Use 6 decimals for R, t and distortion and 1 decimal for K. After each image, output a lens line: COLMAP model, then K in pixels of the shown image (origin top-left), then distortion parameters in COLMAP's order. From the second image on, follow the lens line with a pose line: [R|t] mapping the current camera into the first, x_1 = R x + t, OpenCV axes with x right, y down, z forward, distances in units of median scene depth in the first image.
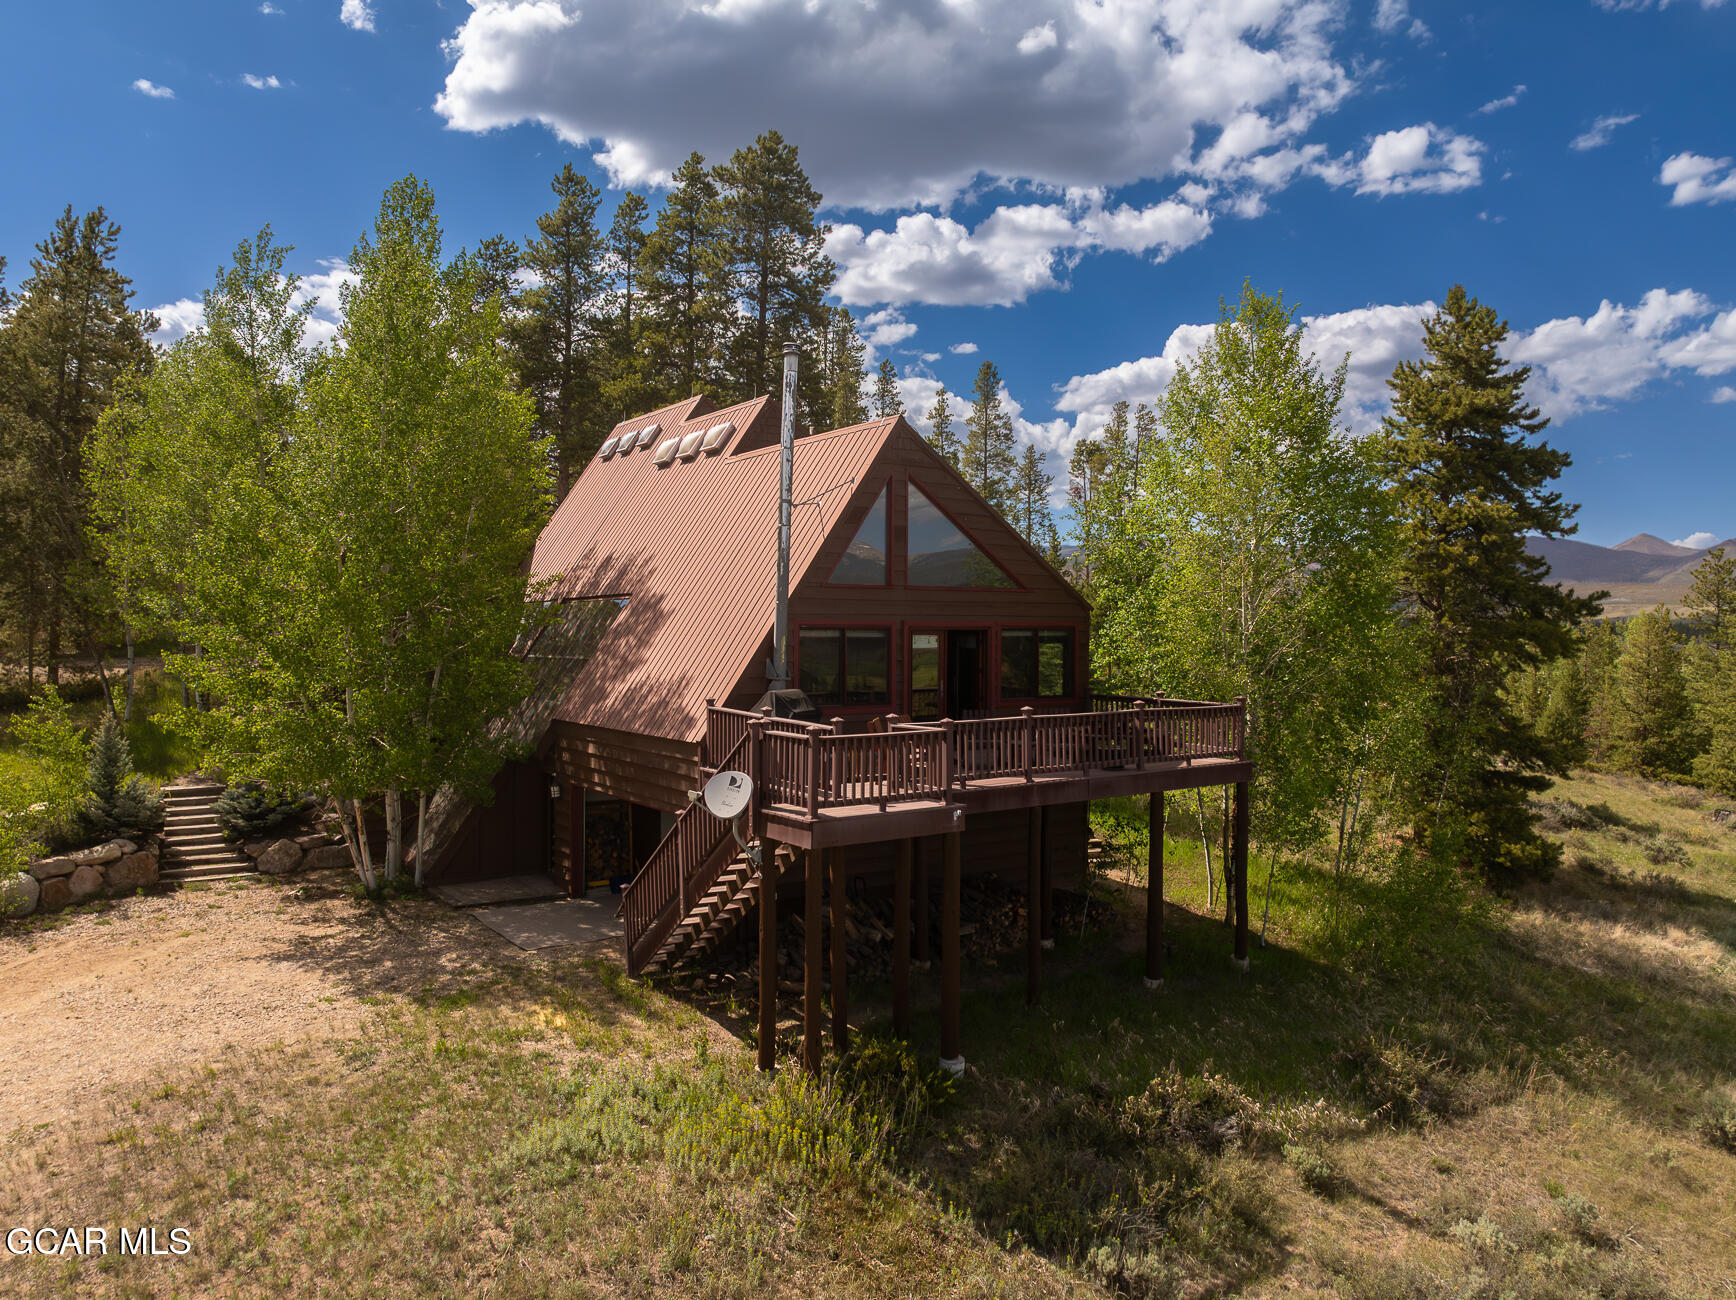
lens RADIAL K [[1210.1, 0, 868.0], [0, 1210.1, 650.0], [0, 0, 1]] dist [-0.000512, 0.000413]
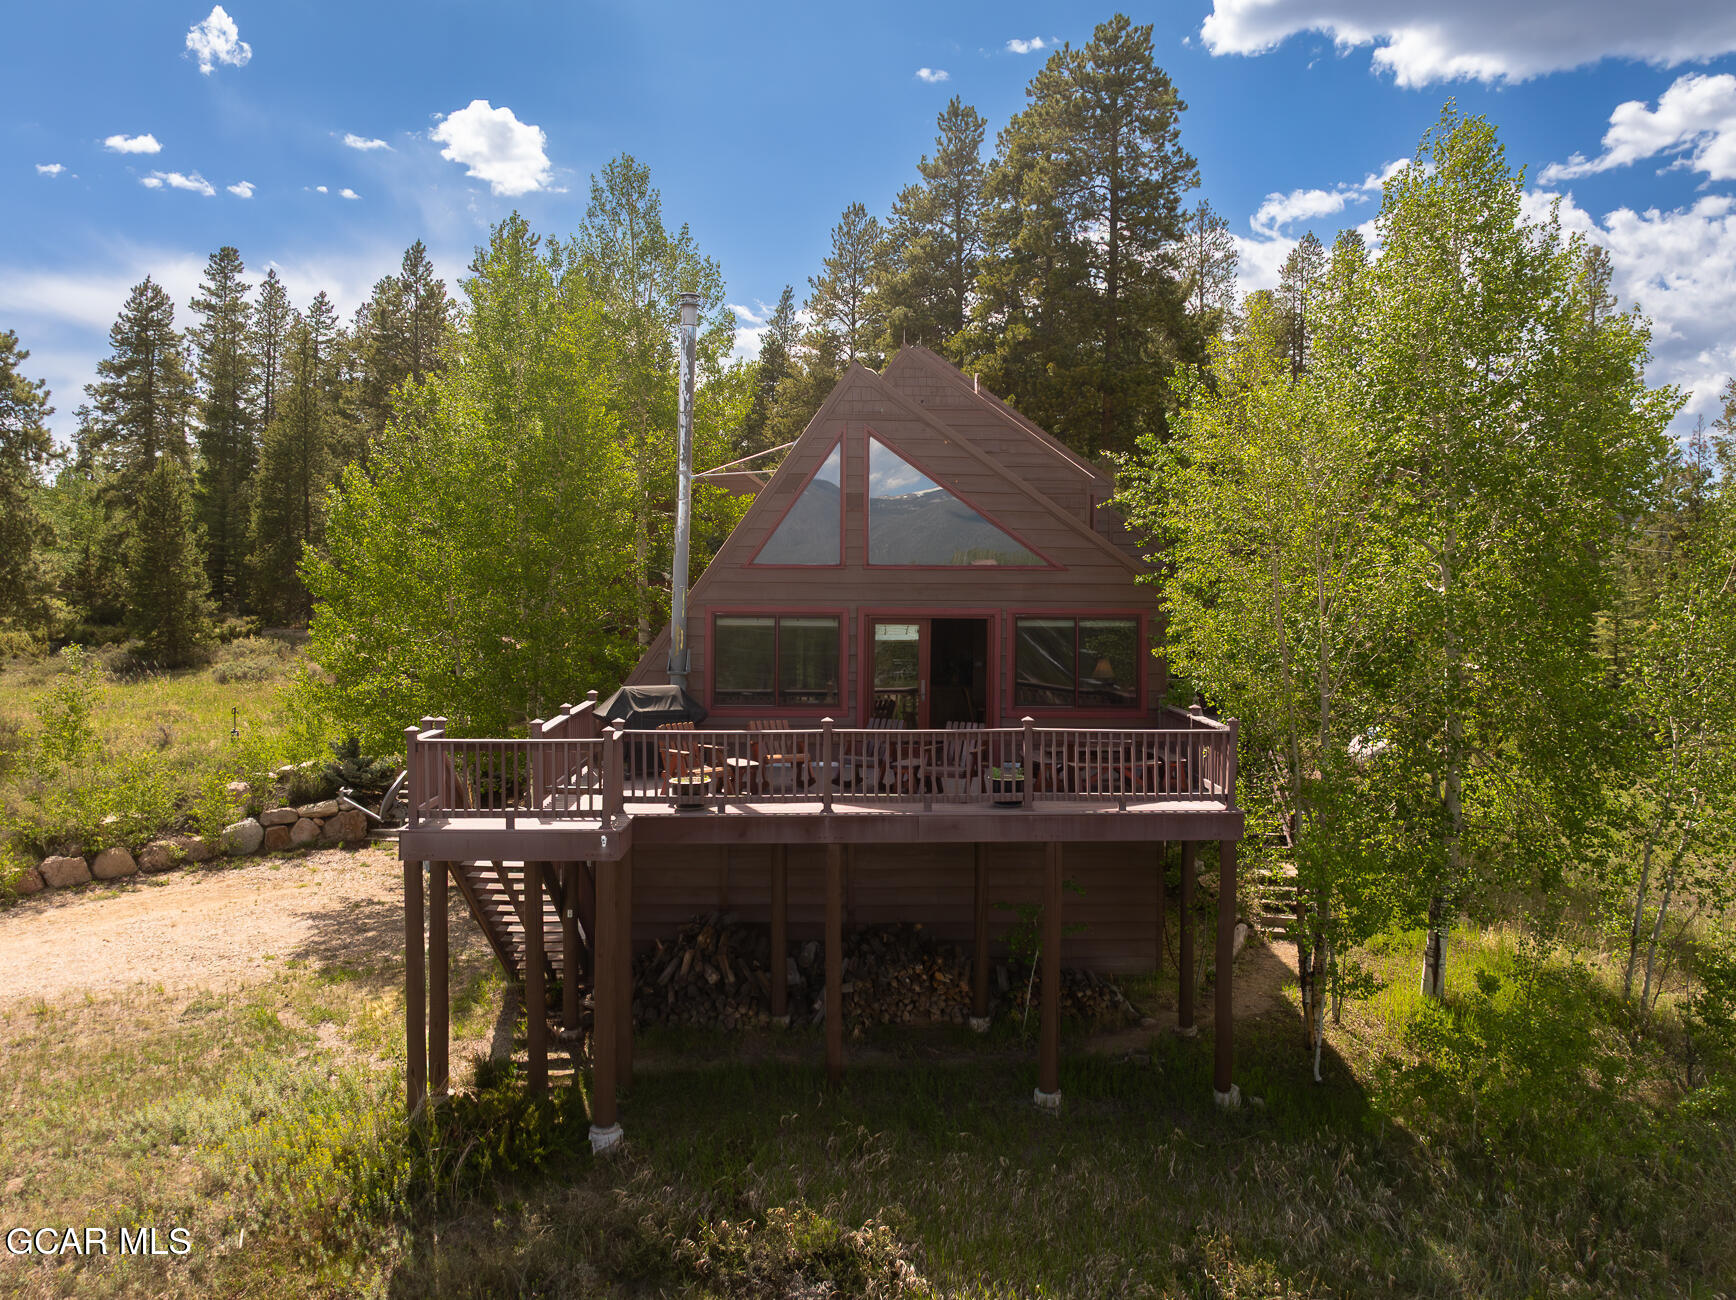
lens RADIAL K [[1372.4, 0, 868.0], [0, 1372.4, 650.0], [0, 0, 1]] dist [0.001866, 0.004293]
pose [[0.845874, 0.022658, -0.532901, 0.633913], [-0.017246, 0.999737, 0.015133, -0.010452], [0.533103, -0.003611, 0.846042, 0.250898]]
